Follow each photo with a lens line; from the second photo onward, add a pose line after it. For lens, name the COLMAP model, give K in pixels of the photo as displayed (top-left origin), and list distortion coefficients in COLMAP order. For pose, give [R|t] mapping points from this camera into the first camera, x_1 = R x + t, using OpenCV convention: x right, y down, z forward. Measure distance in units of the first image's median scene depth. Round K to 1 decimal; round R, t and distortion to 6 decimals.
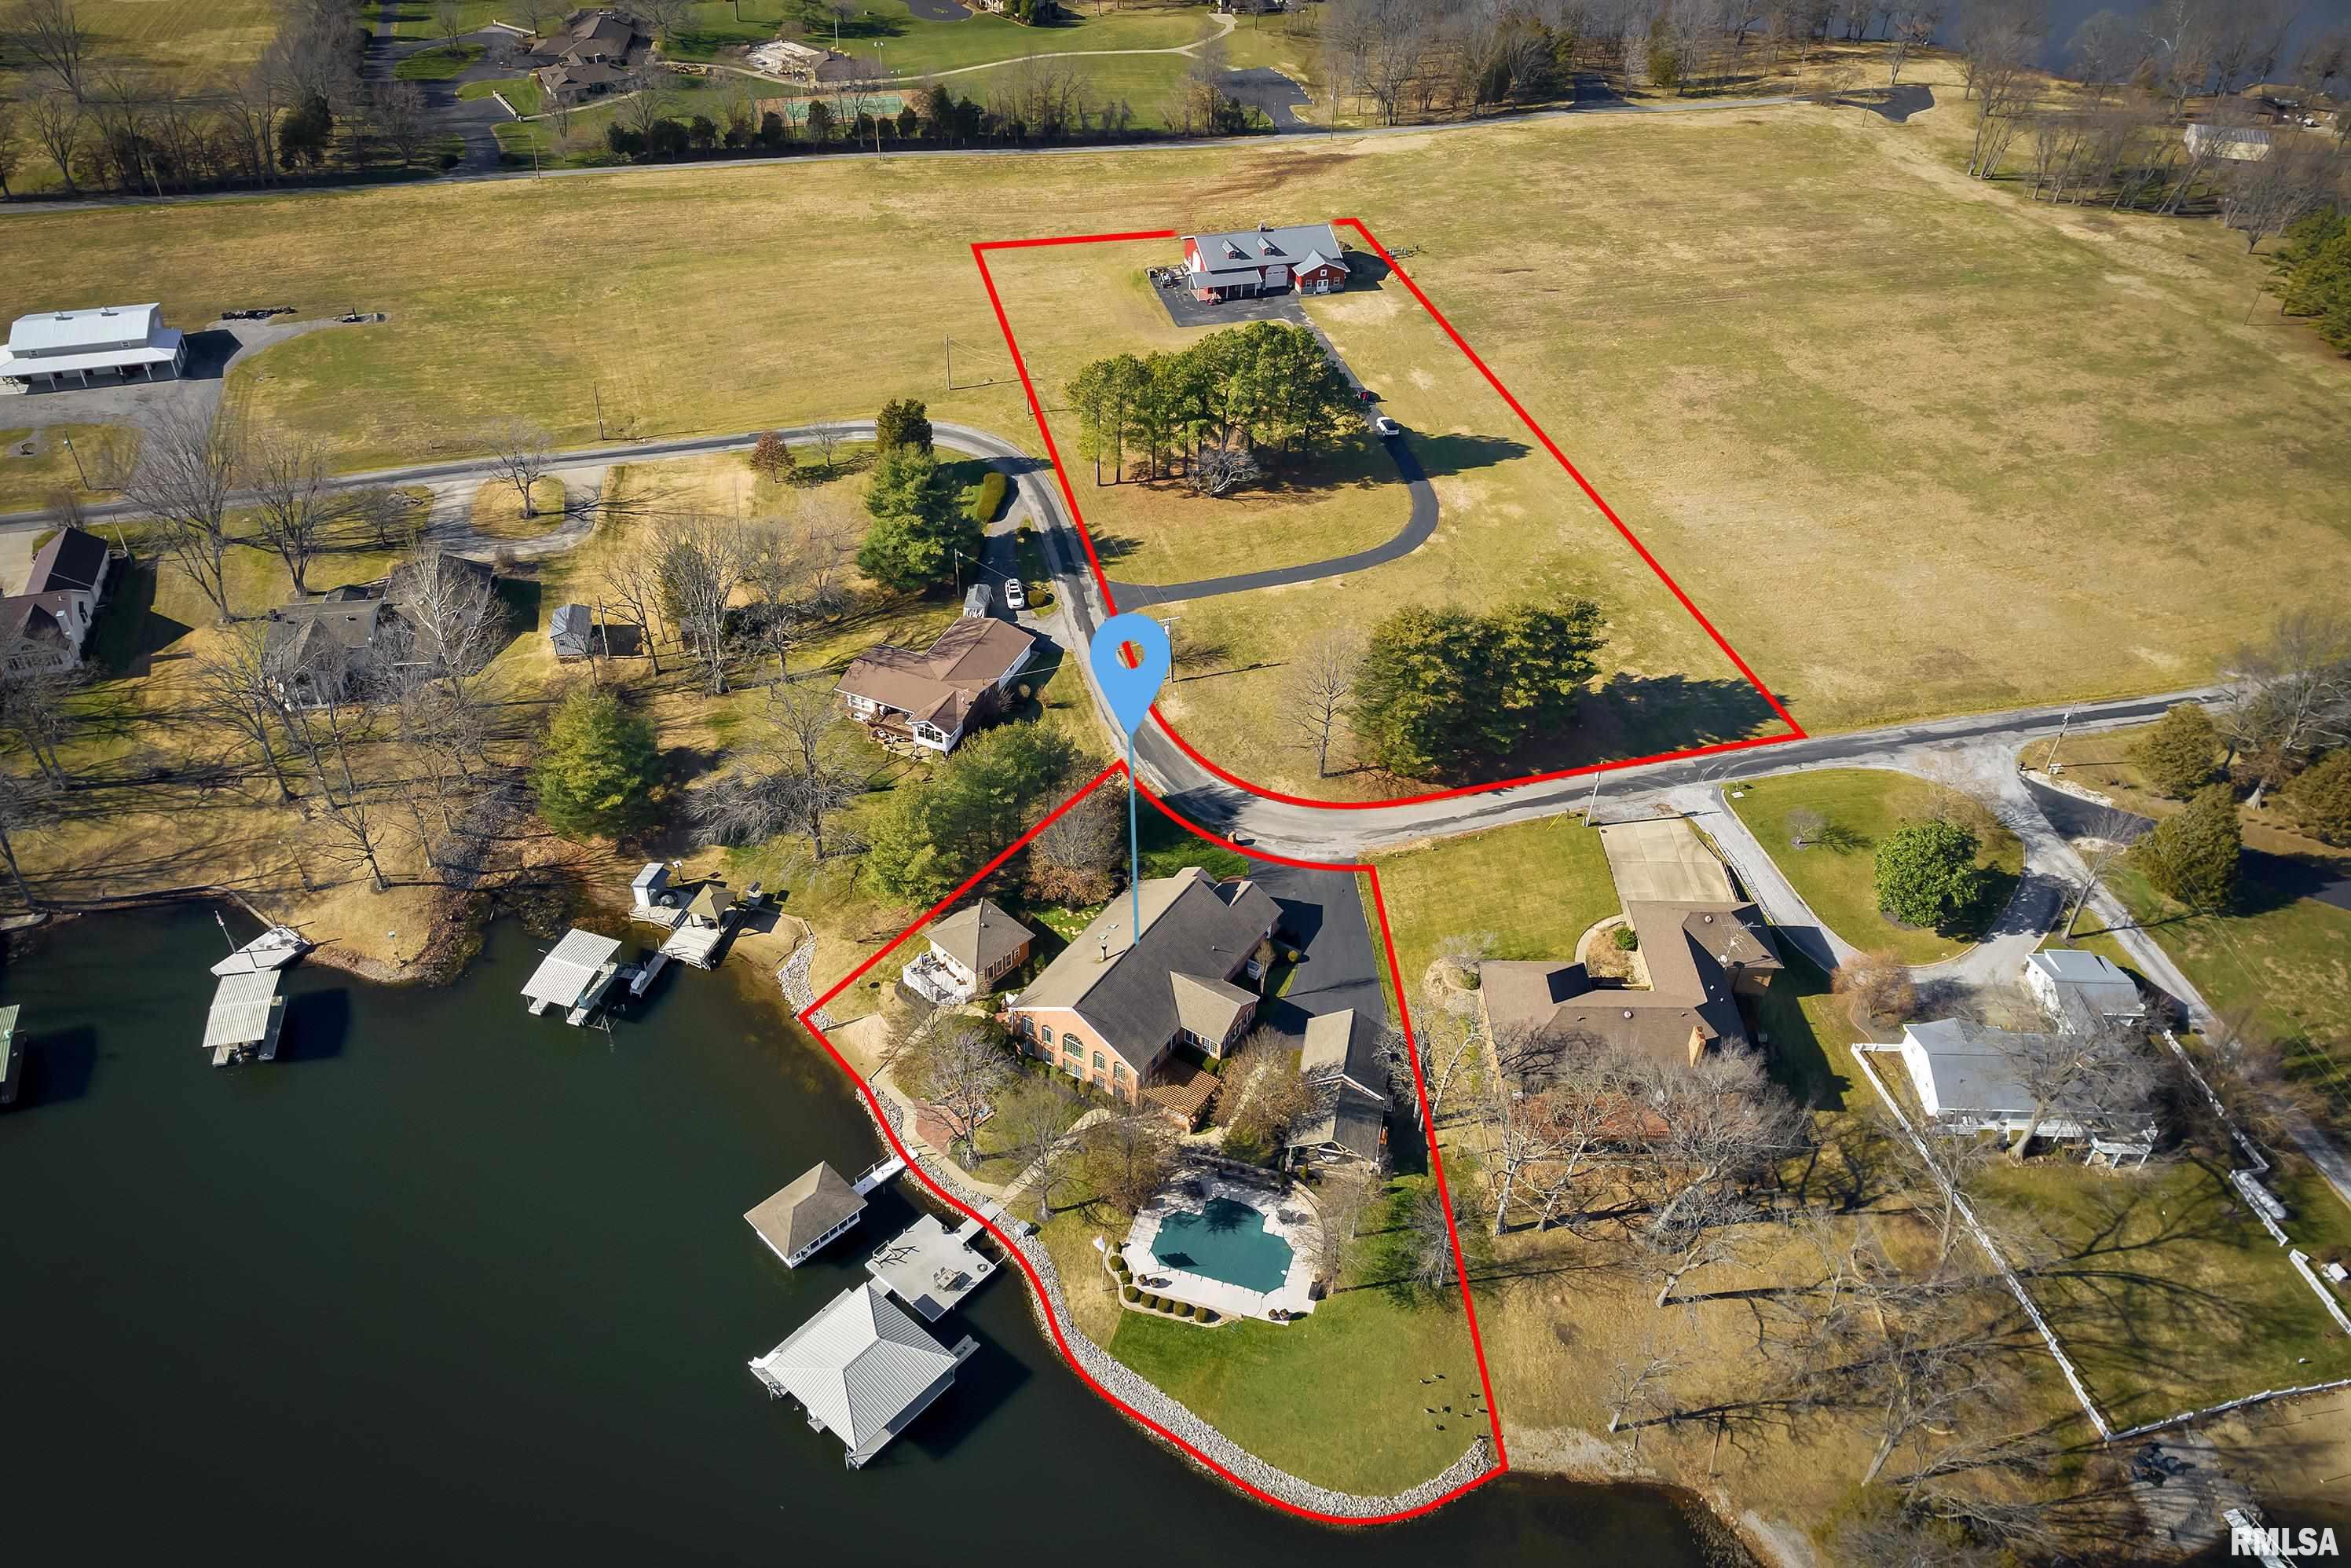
lens RADIAL K [[1772.7, 0, 1215.0], [0, 1772.7, 791.0], [0, 0, 1]] dist [-0.041231, 0.002270]
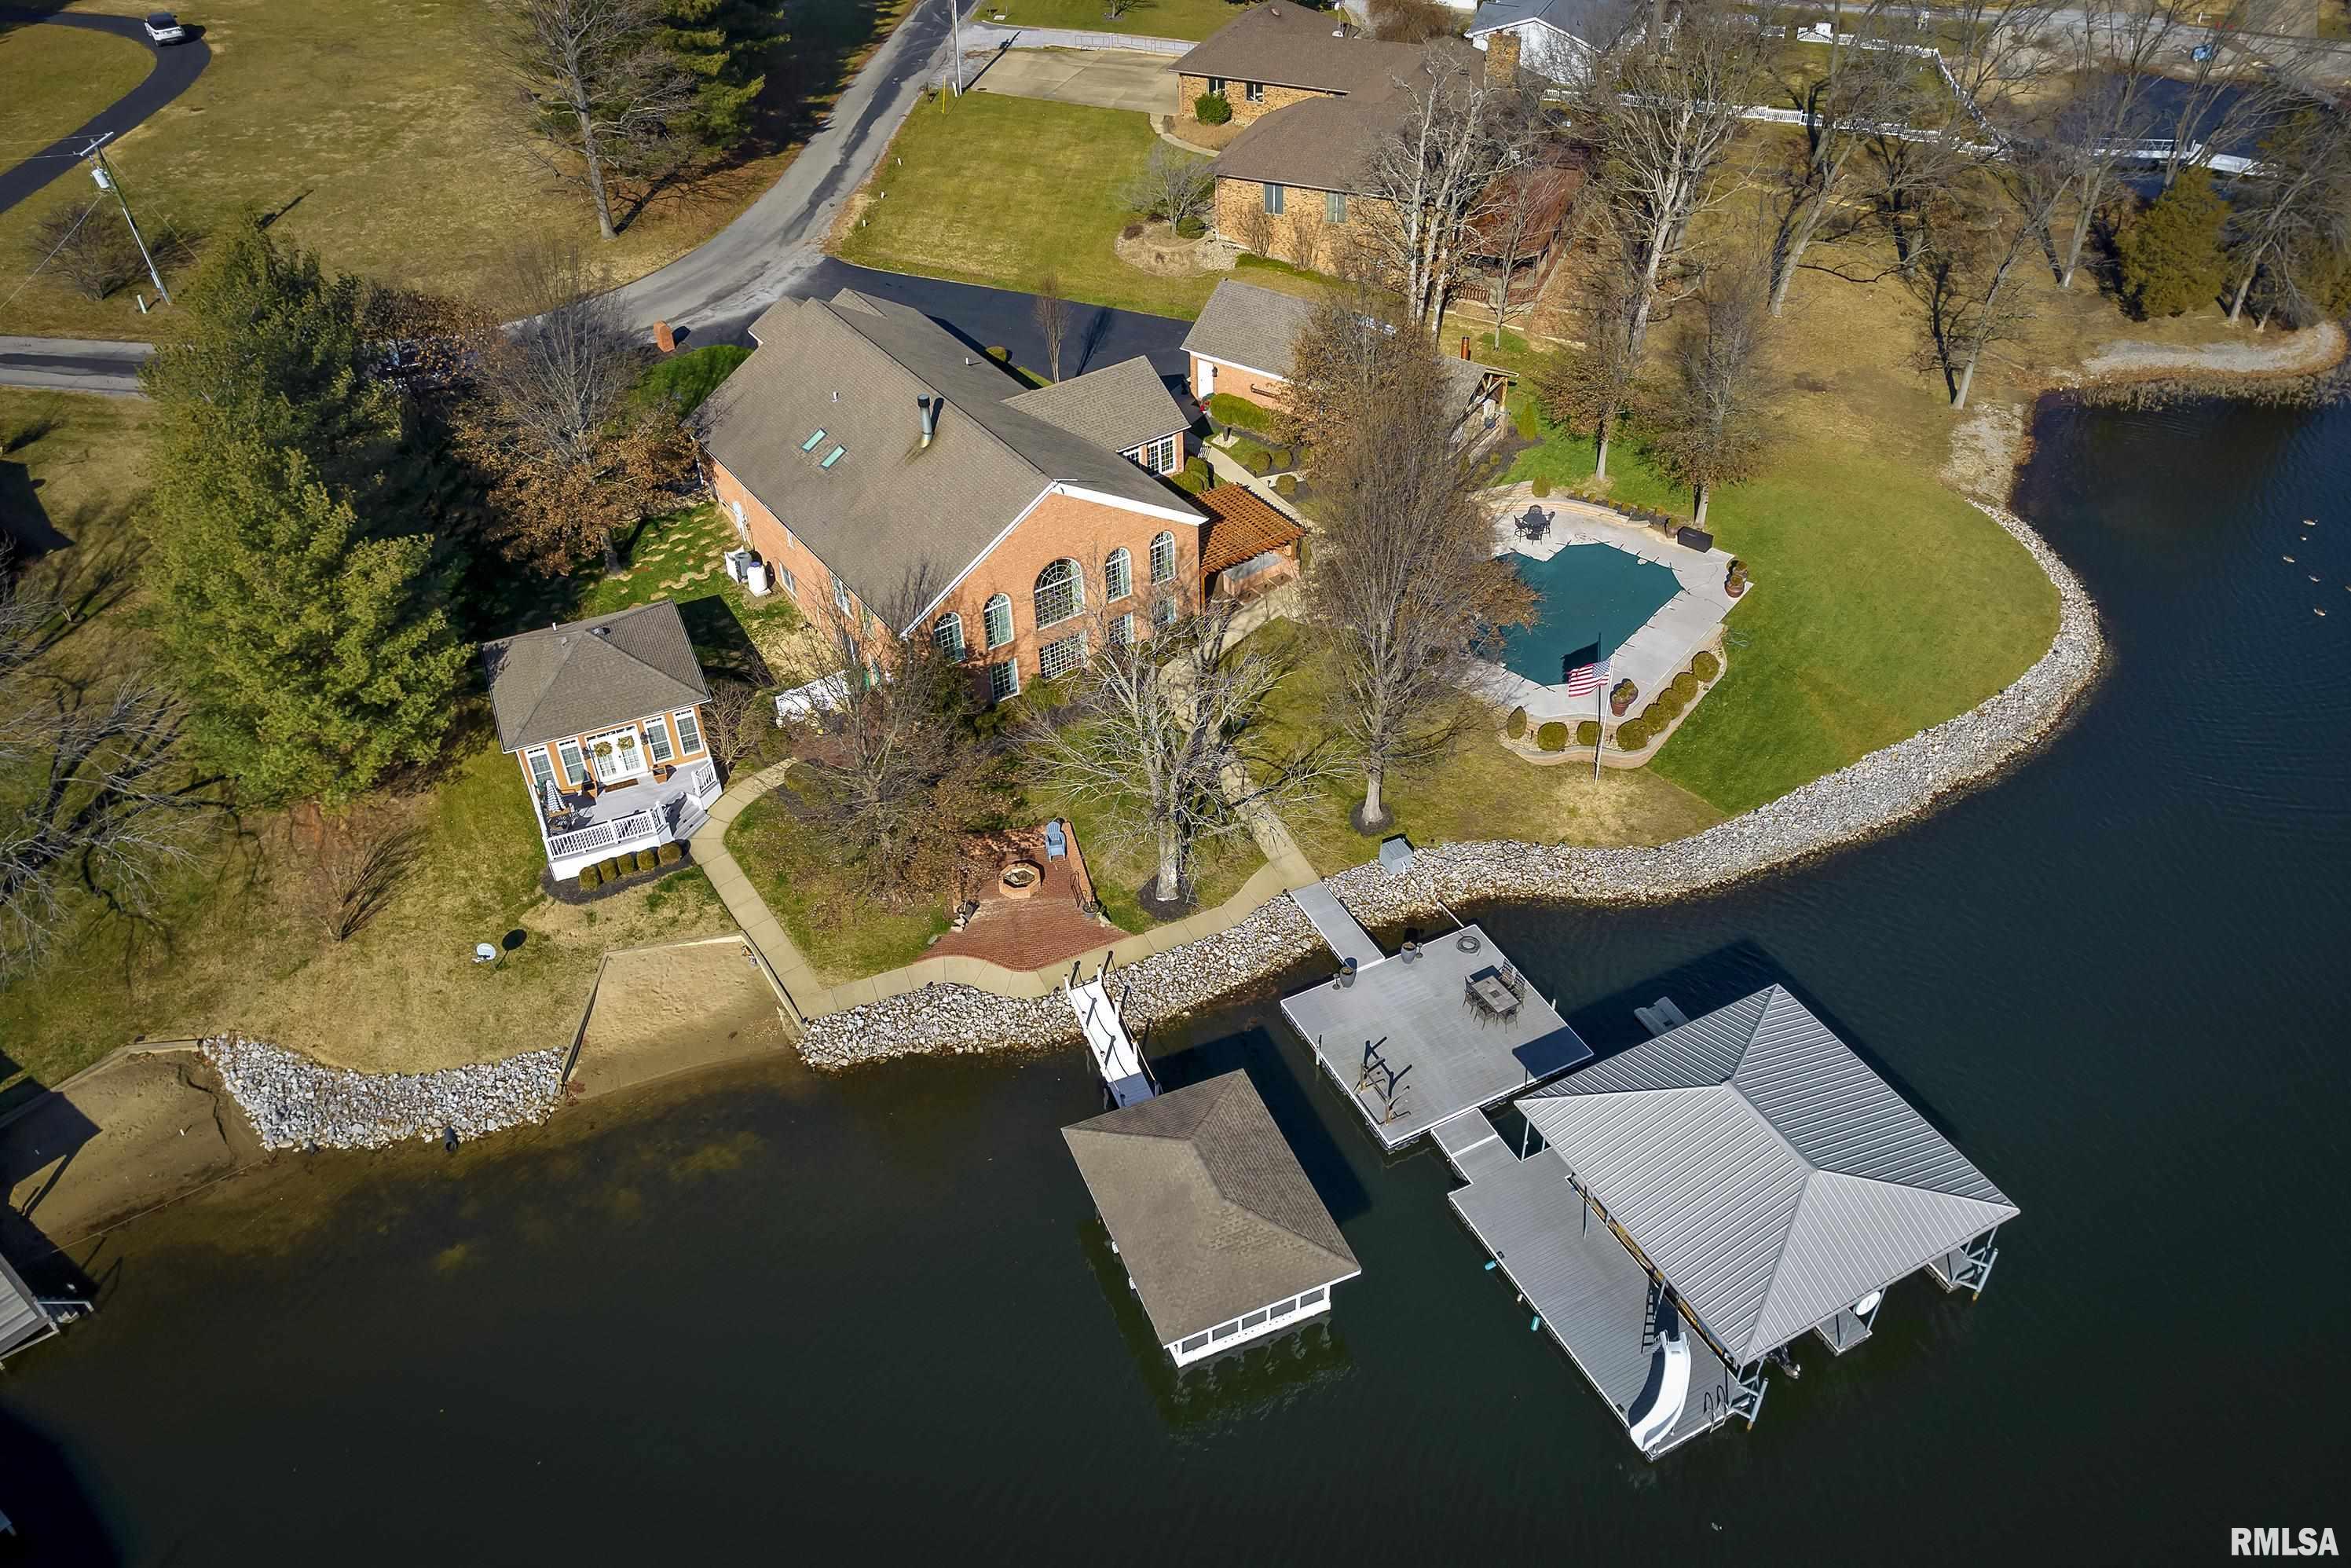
lens RADIAL K [[1772.7, 0, 1215.0], [0, 1772.7, 791.0], [0, 0, 1]] dist [-0.041231, 0.002270]
pose [[0.371689, -0.618964, 0.691904, -0.417518], [0.601815, 0.728135, 0.328083, 0.061150], [-0.706871, 0.294453, 0.643142, 0.729810]]
